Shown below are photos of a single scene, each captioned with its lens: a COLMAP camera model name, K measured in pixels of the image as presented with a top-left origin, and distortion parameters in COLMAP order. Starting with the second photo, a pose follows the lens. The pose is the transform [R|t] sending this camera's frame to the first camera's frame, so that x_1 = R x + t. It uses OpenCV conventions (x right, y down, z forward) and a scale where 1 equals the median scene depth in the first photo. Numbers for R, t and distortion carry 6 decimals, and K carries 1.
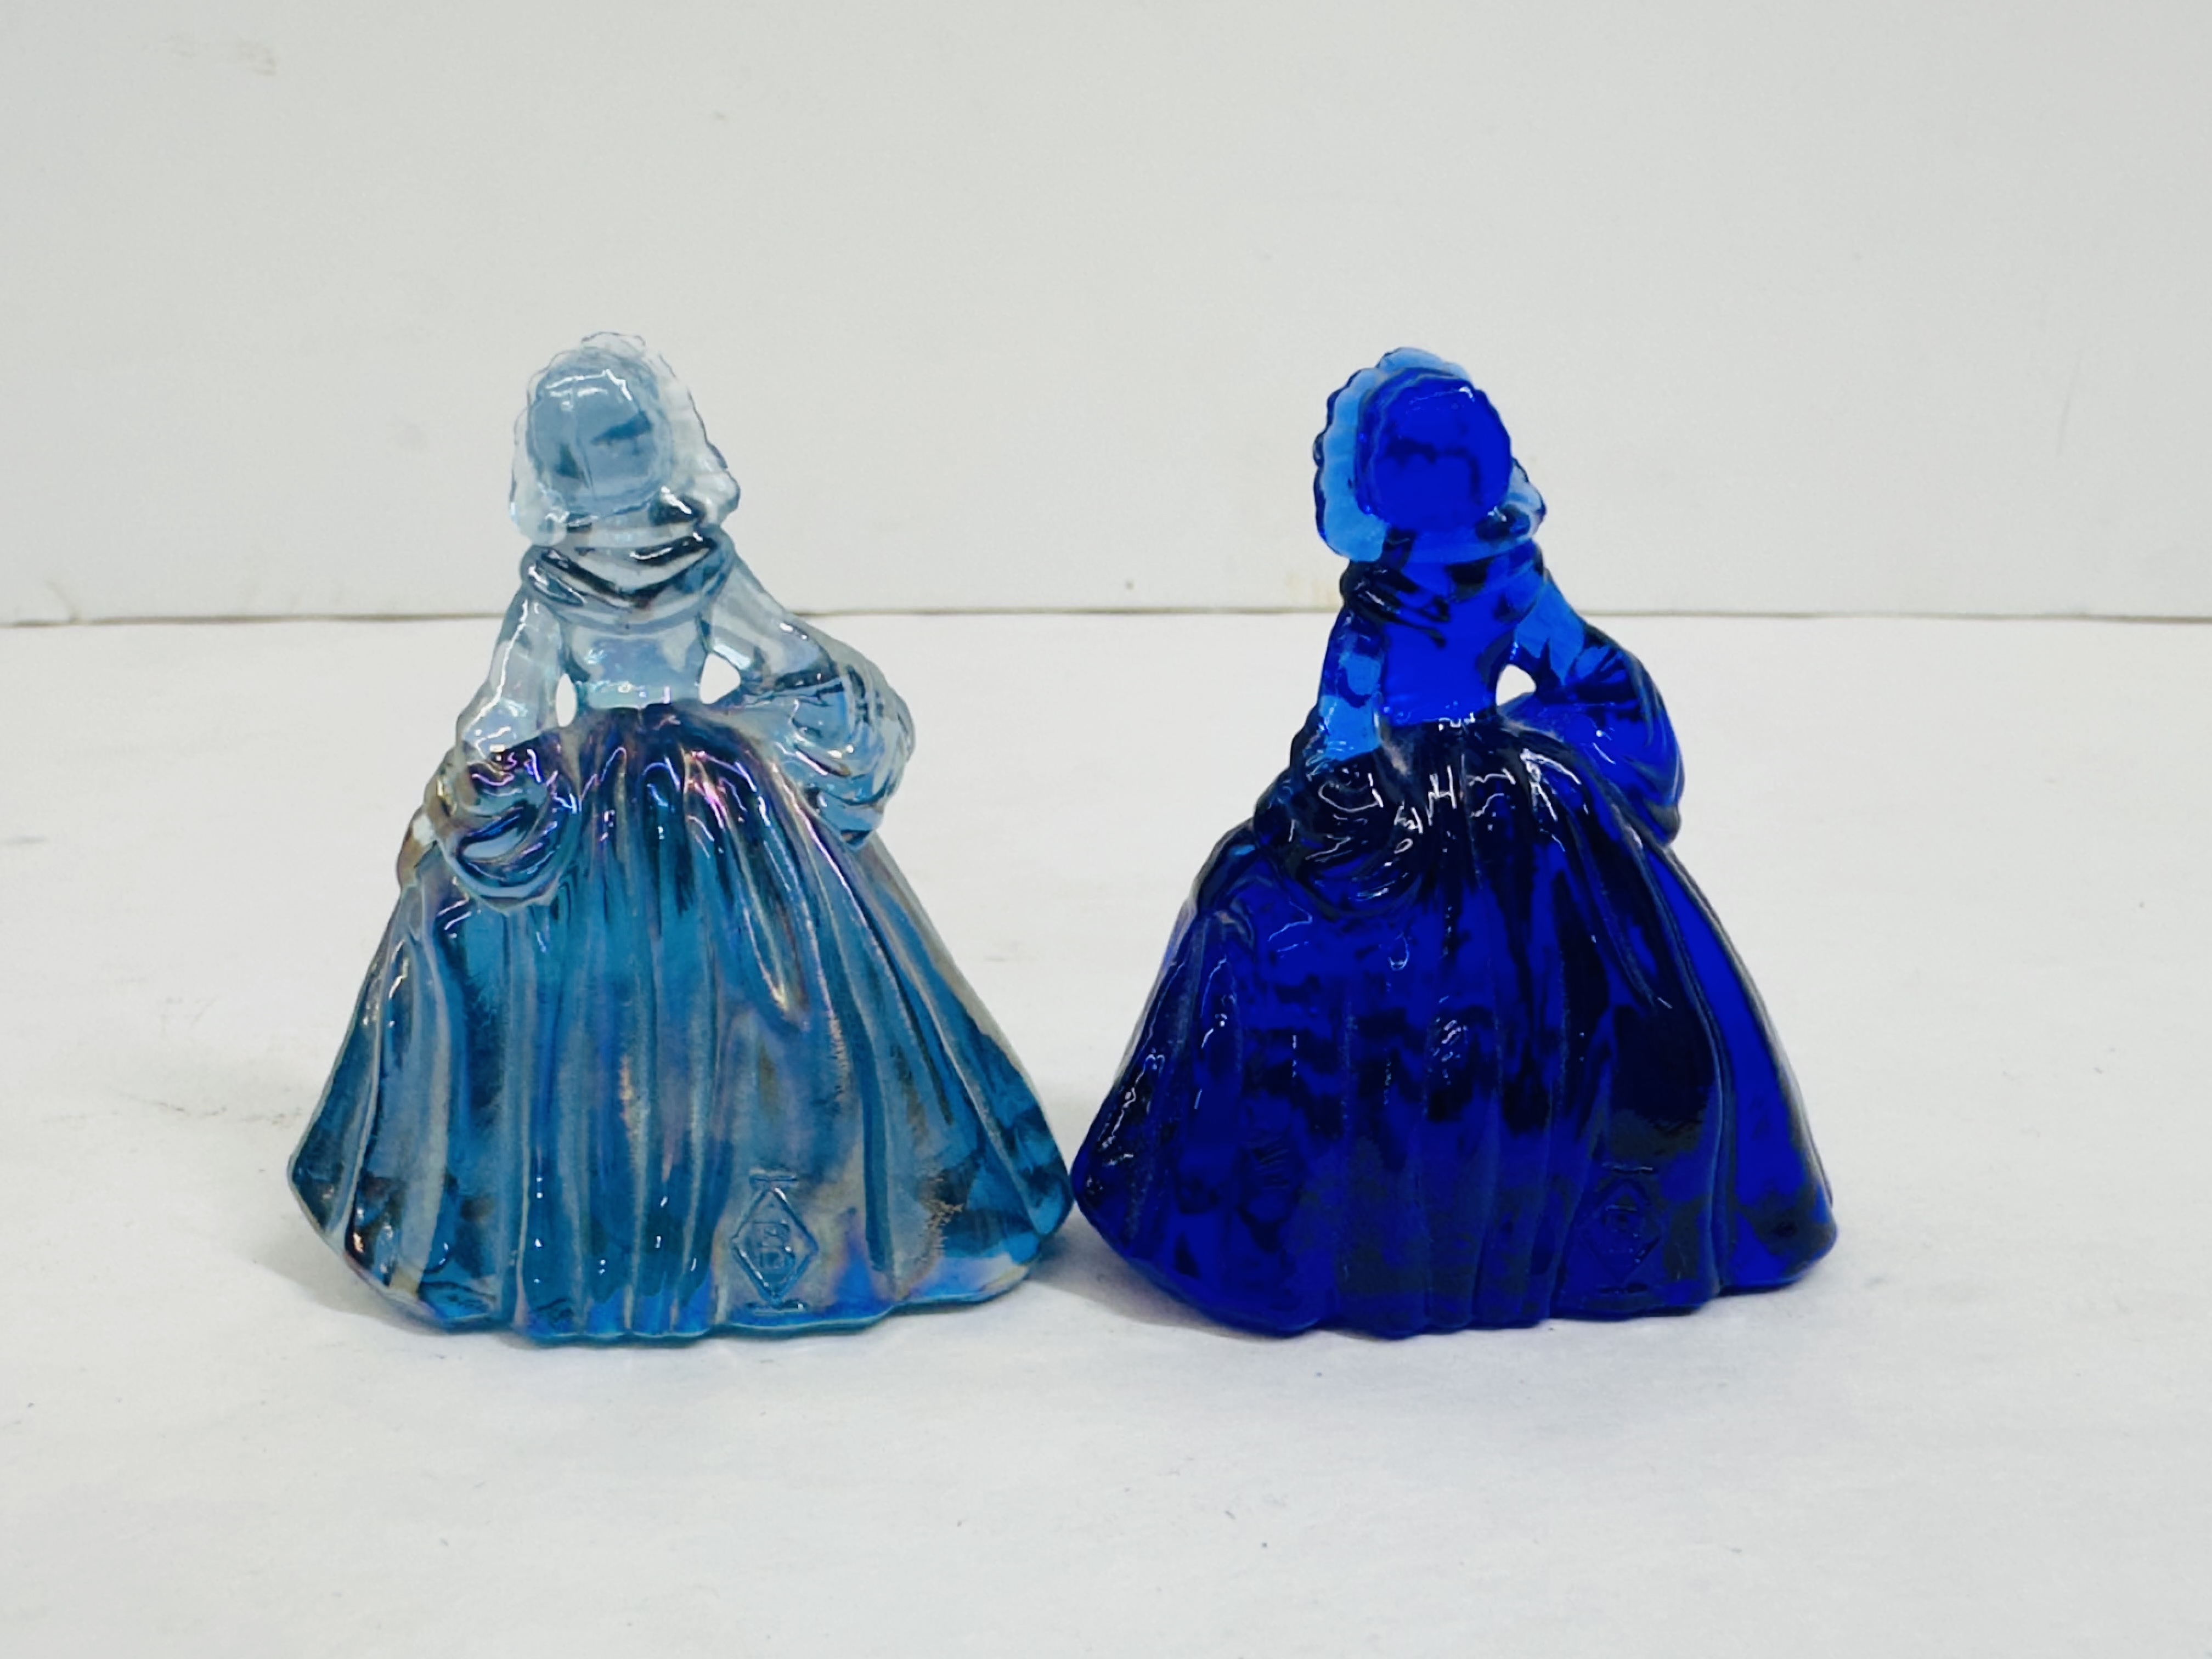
lens RADIAL K [[2117.9, 0, 1106.0], [0, 2117.9, 829.5], [0, 0, 1]] dist [0.007945, 0.003625]
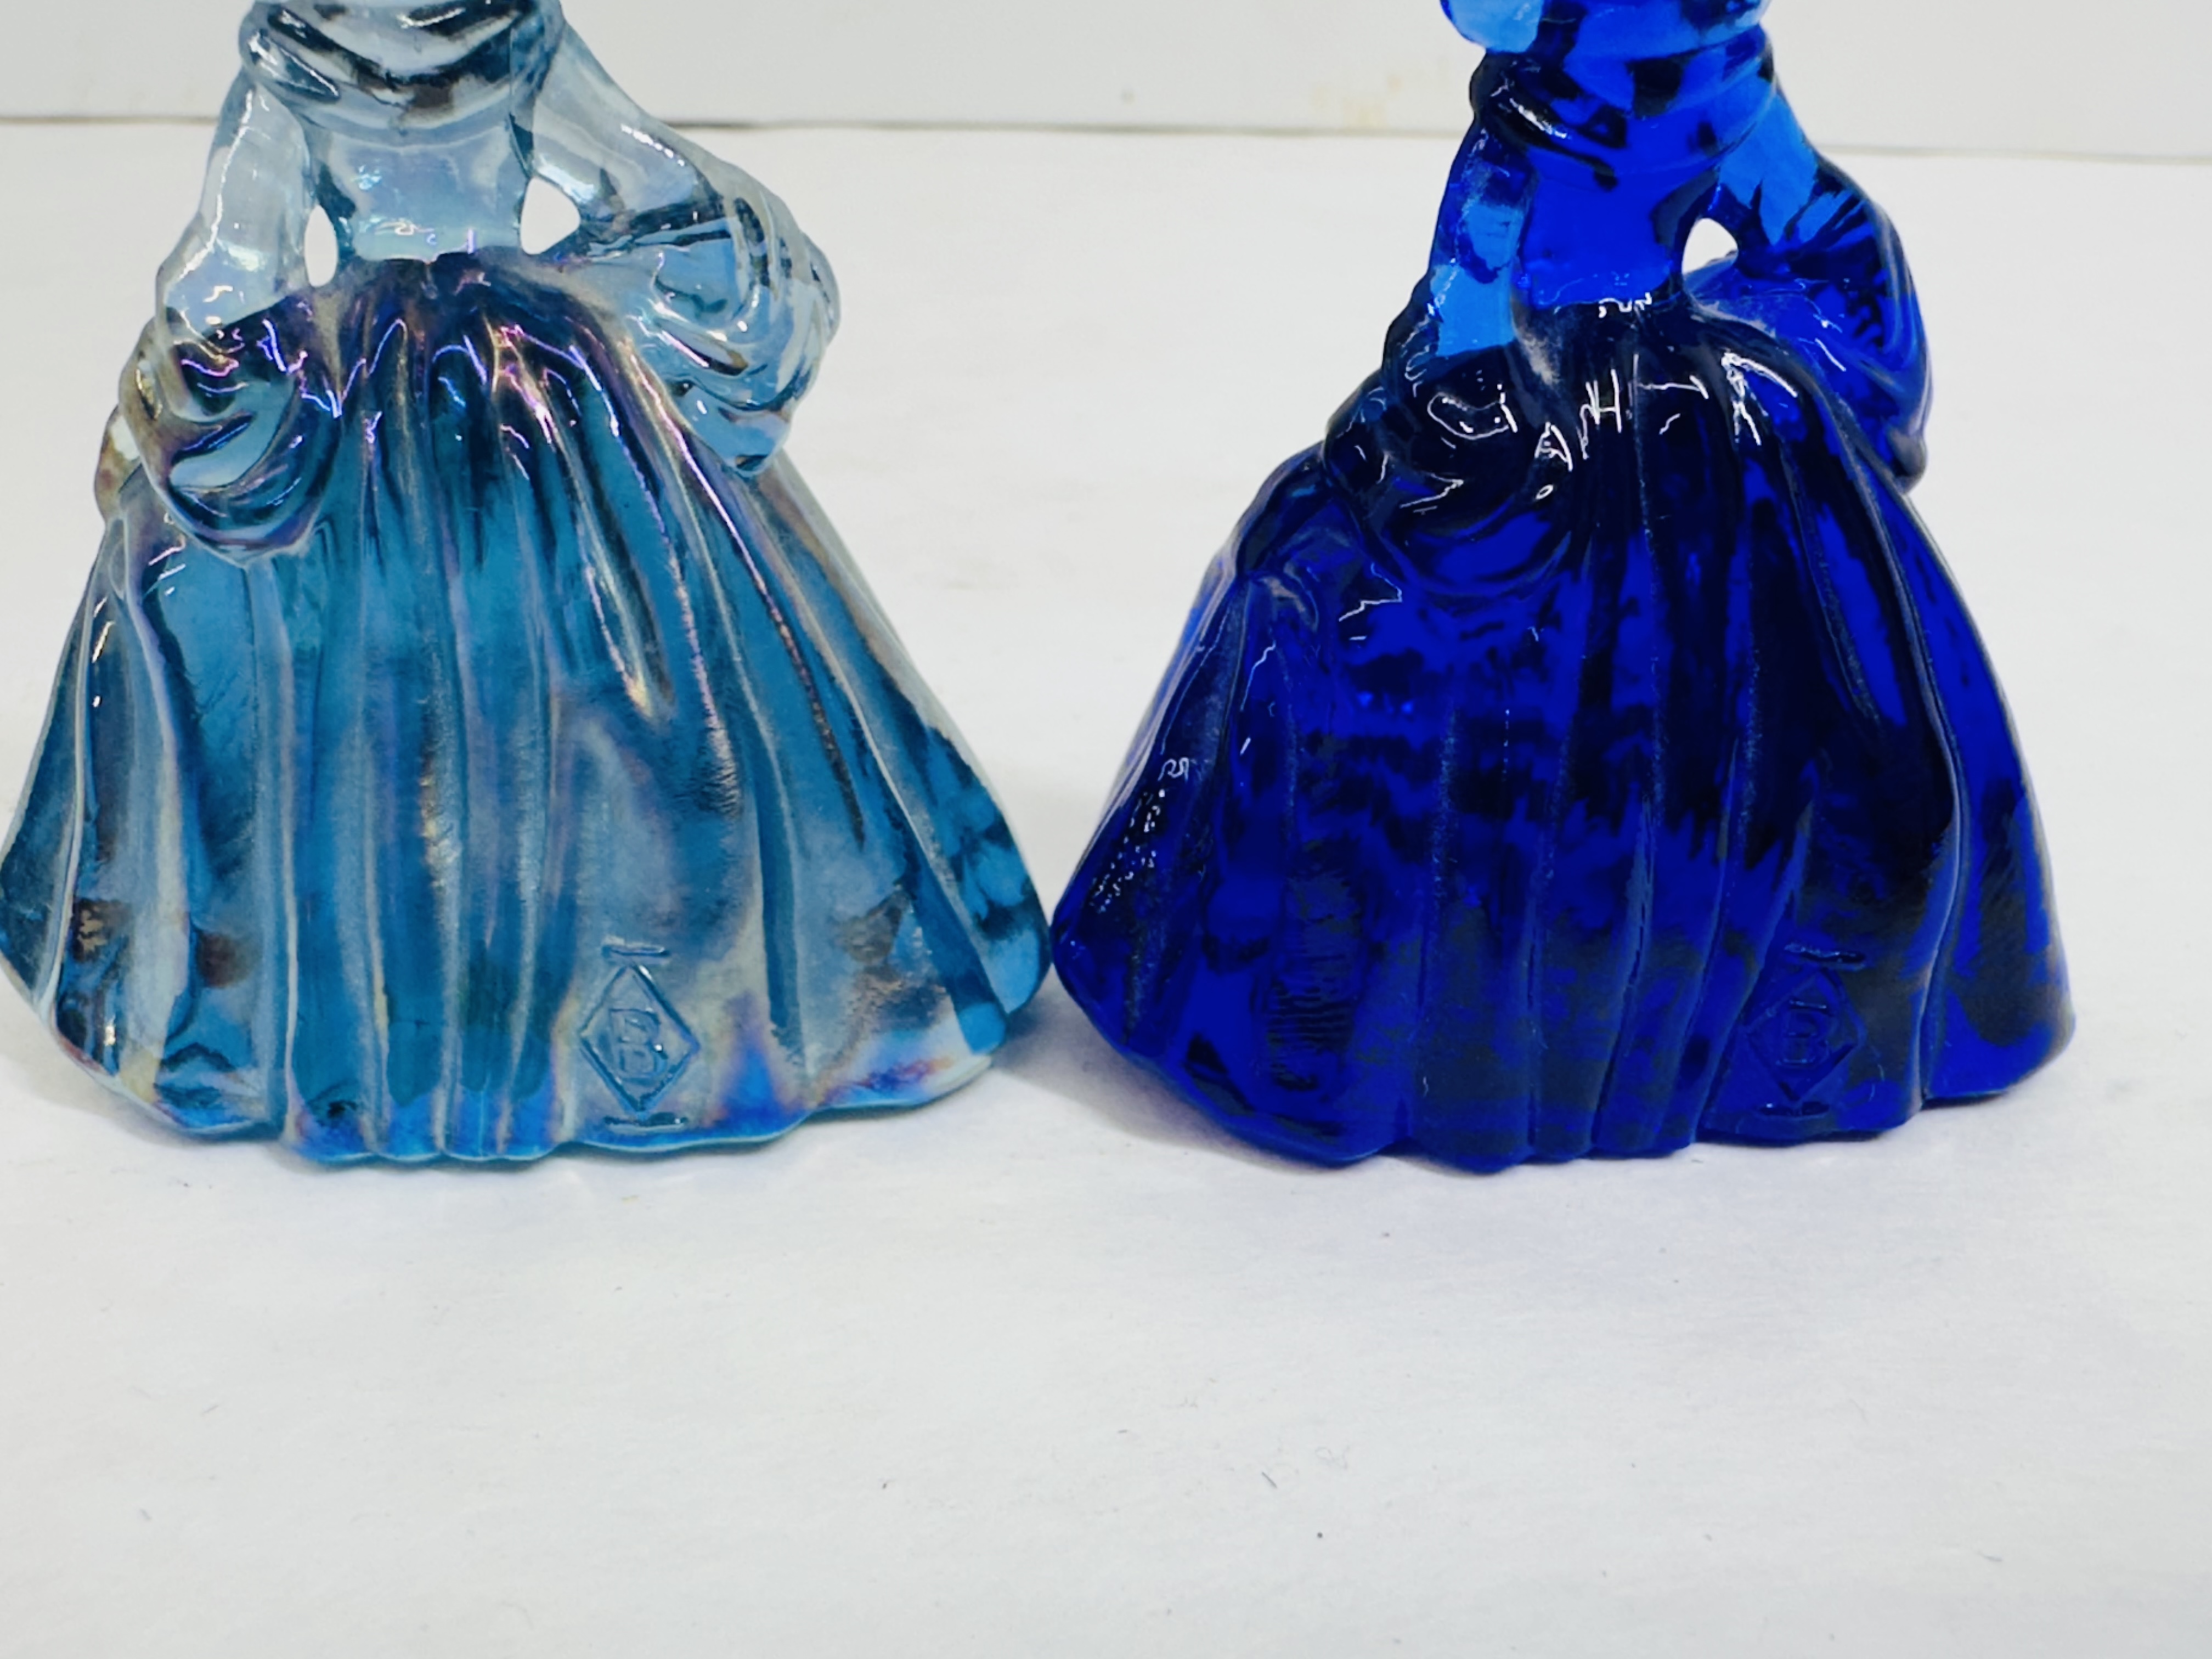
lens RADIAL K [[2121.9, 0, 1042.6], [0, 2121.9, 890.5], [0, 0, 1]] dist [-0.009729, -0.014855]
pose [[0.999683, 0.023301, -0.009532, -0.012582], [-0.020334, 0.970561, 0.239995, -0.028125], [0.014844, -0.239725, 0.970727, 0.296596]]
